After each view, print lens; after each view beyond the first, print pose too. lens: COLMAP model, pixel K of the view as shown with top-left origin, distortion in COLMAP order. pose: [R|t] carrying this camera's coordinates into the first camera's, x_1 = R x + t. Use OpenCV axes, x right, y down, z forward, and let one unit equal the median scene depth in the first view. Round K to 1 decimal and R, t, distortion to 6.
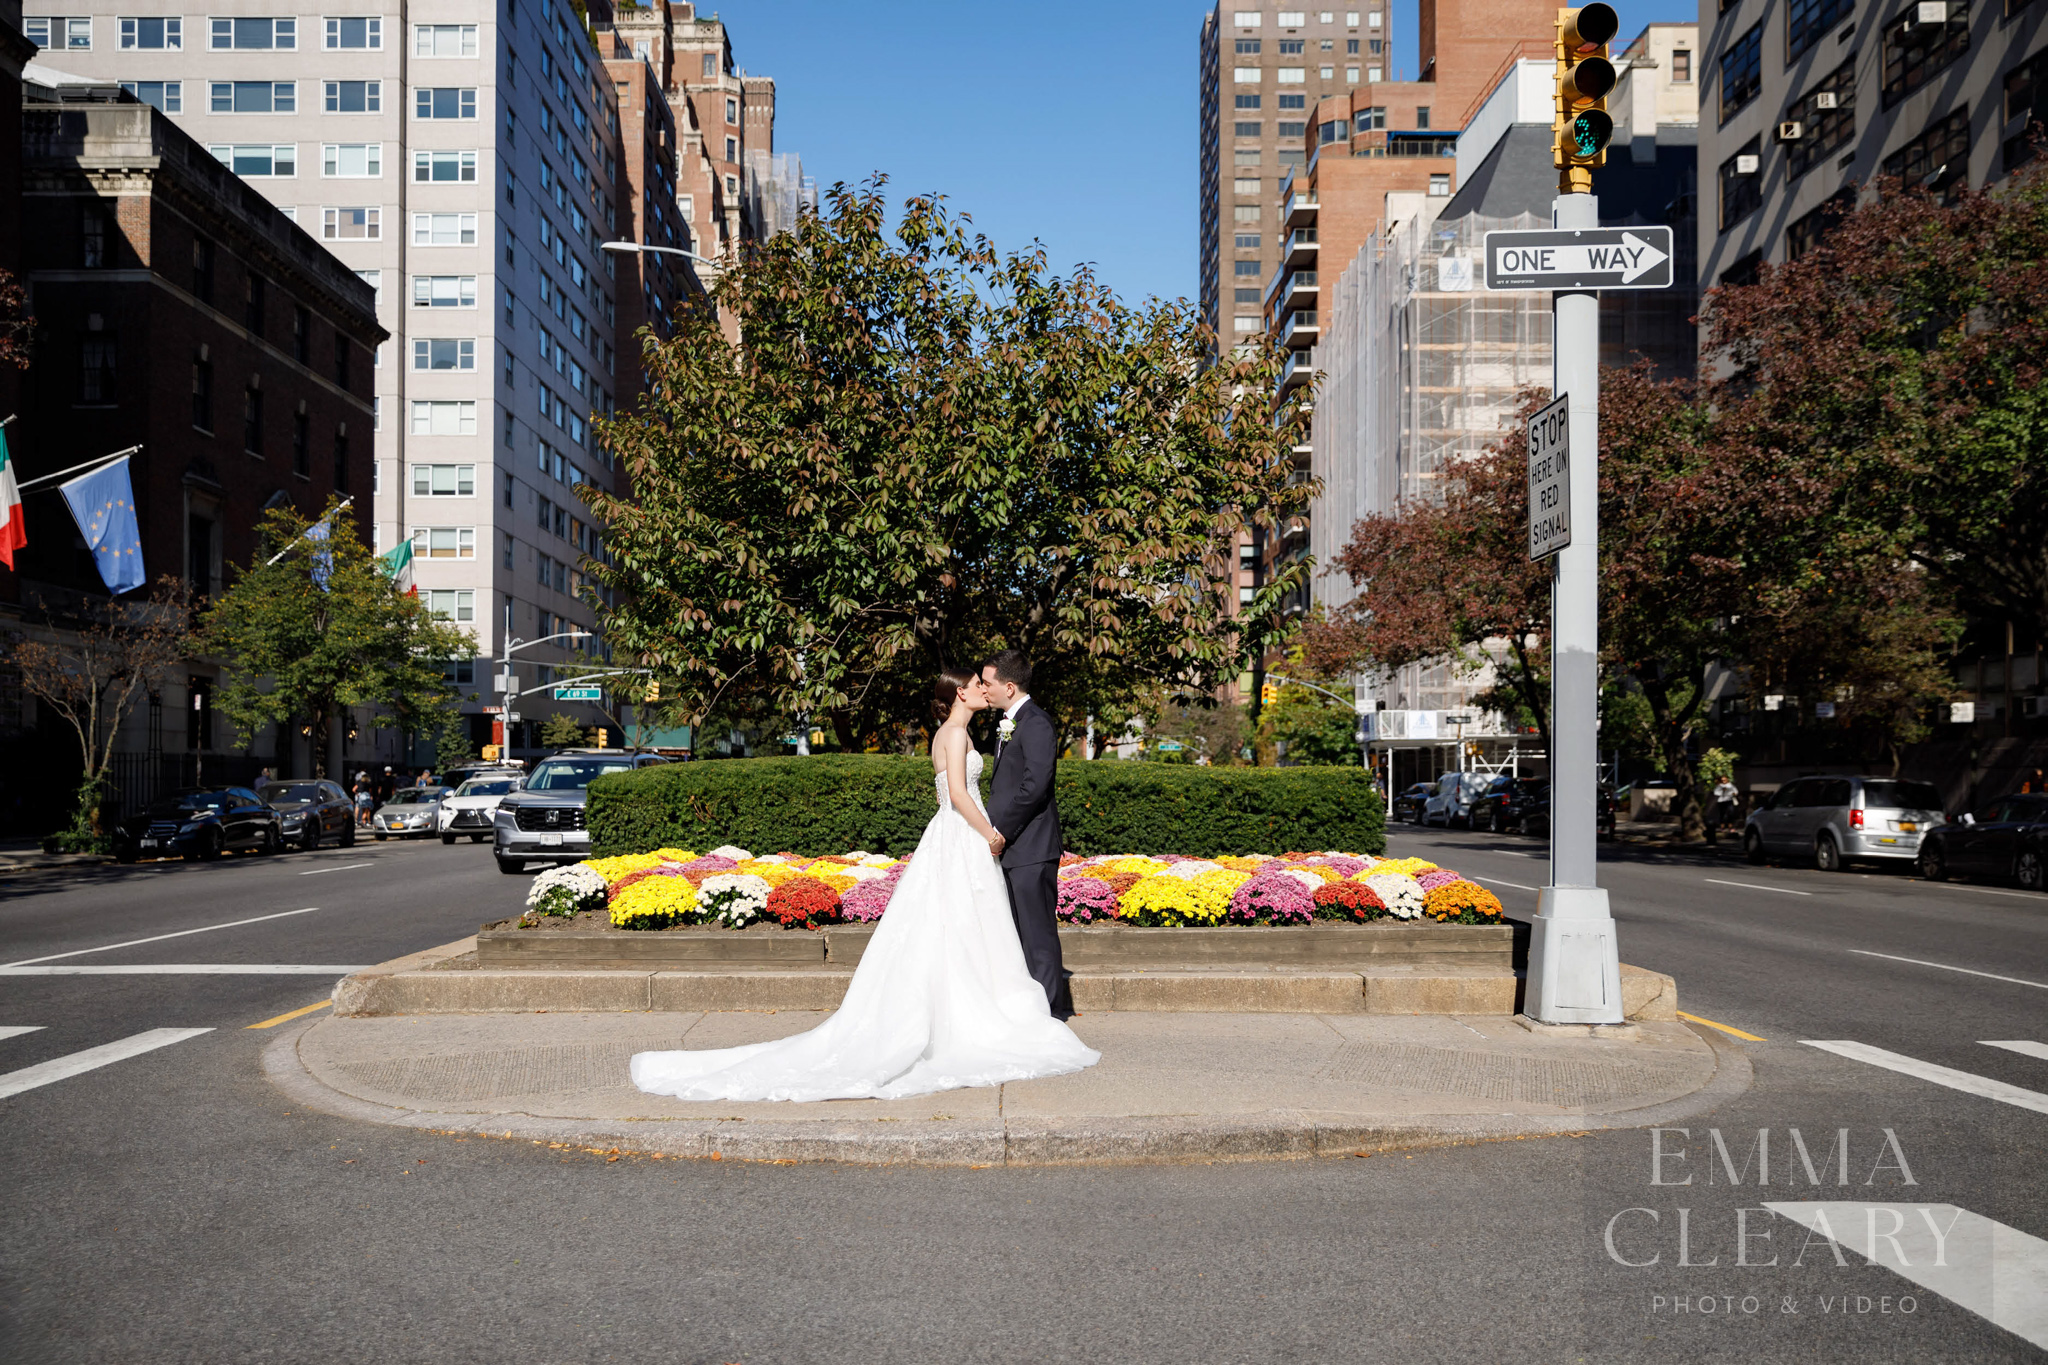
lens RADIAL K [[5138.1, 0, 1024.0], [0, 5138.1, 682.5], [0, 0, 1]] dist [-0.244892, 6.660534]
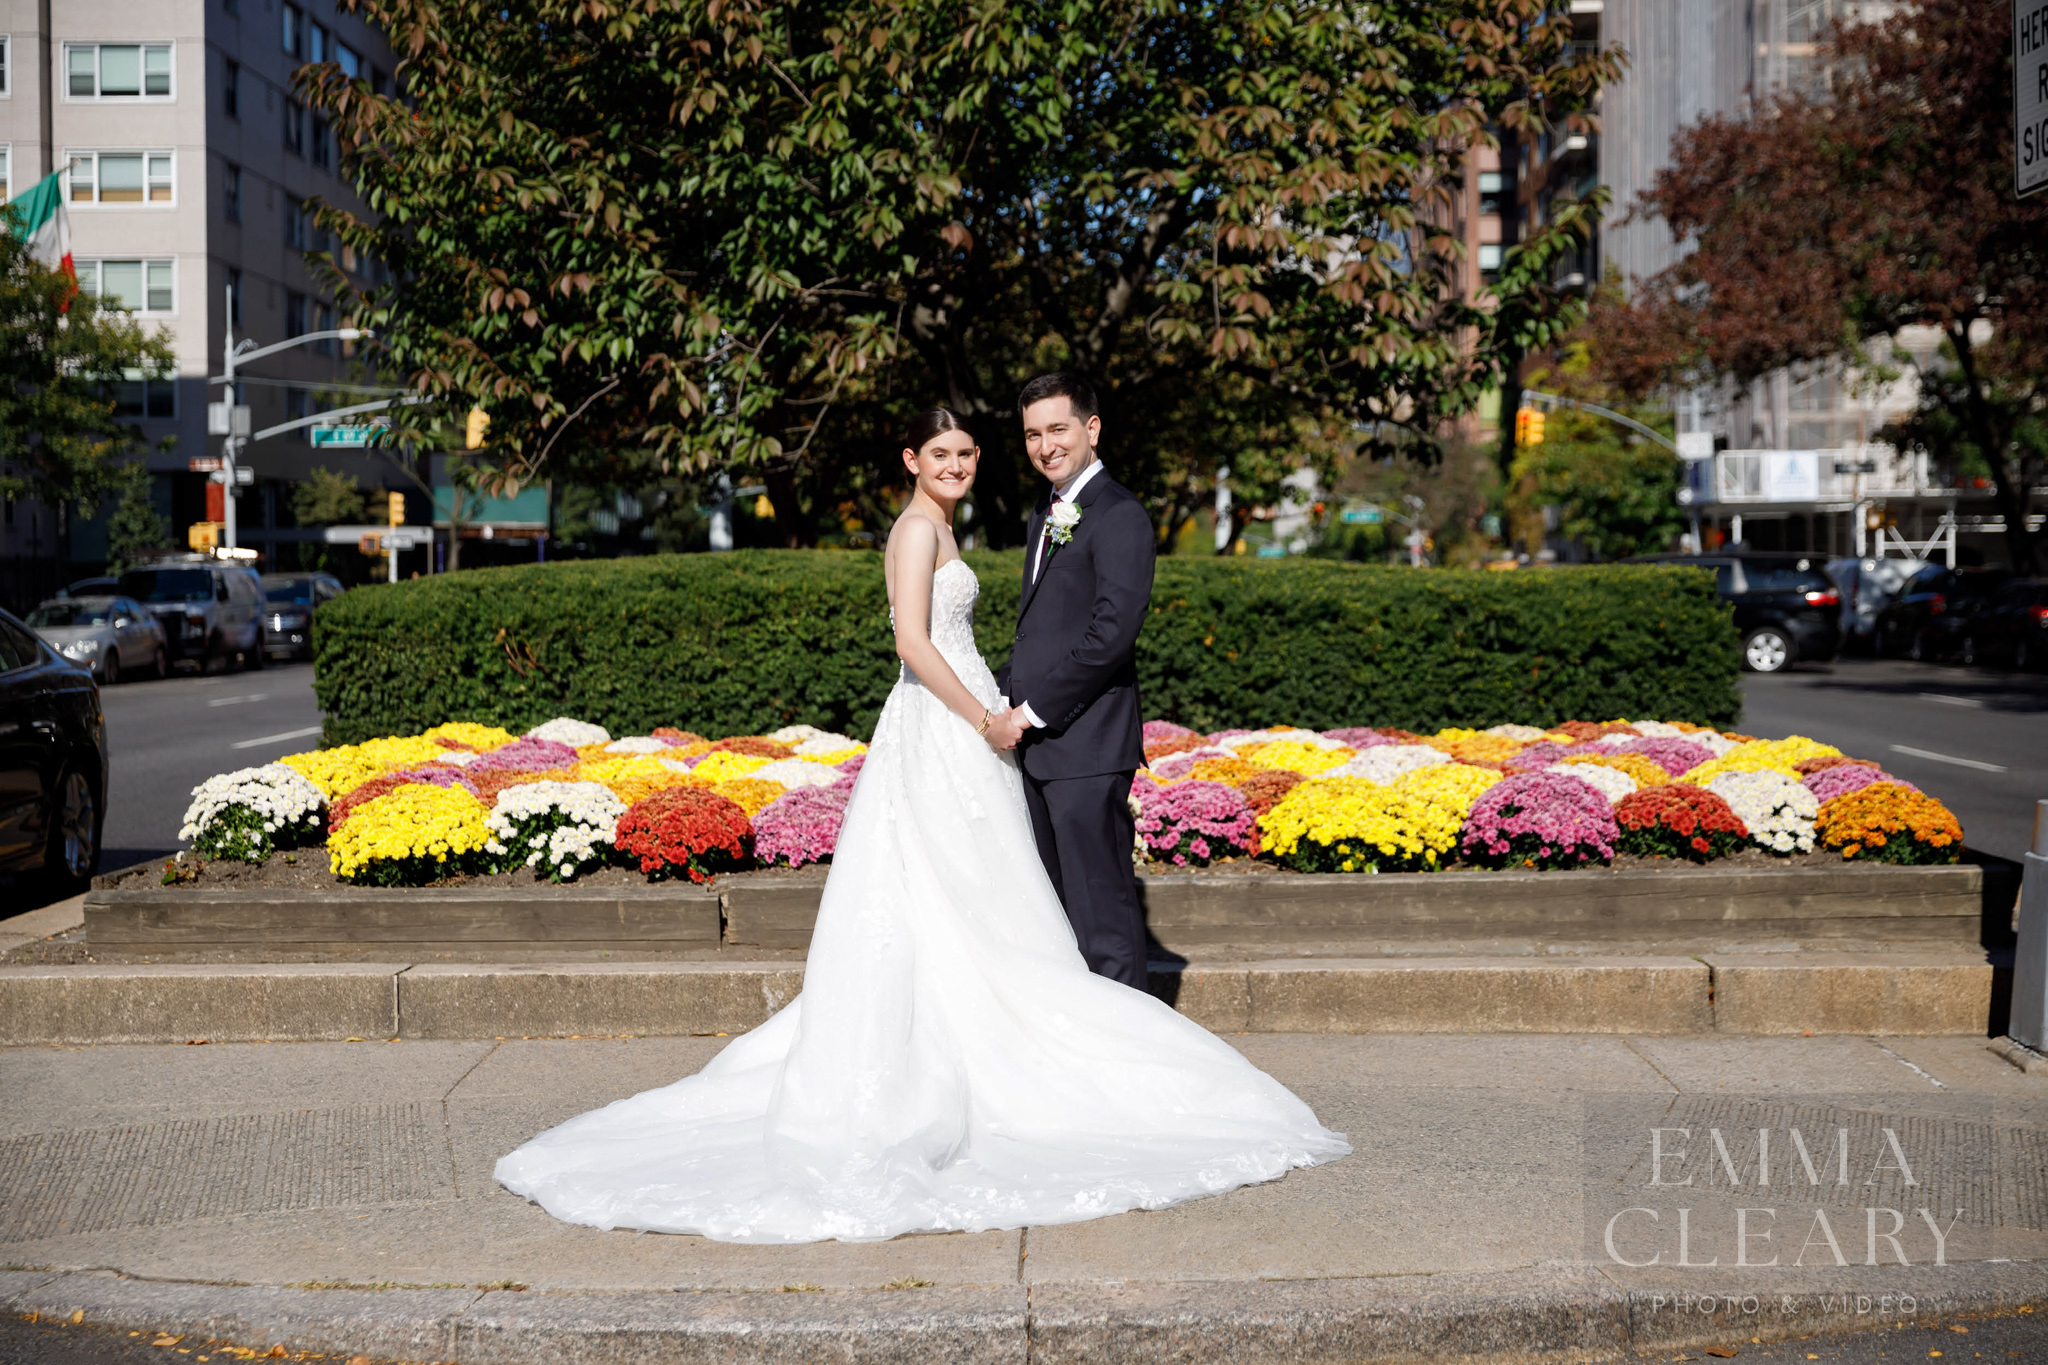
lens RADIAL K [[6276.0, 0, 1133.5], [0, 6276.0, 771.4], [0, 0, 1]] dist [0.119706, -1.722261]
pose [[0.999876, -0.007268, -0.013969, 0.013502], [0.008187, 0.997728, 0.066868, -0.007517], [0.013451, -0.066974, 0.997664, 0.311077]]
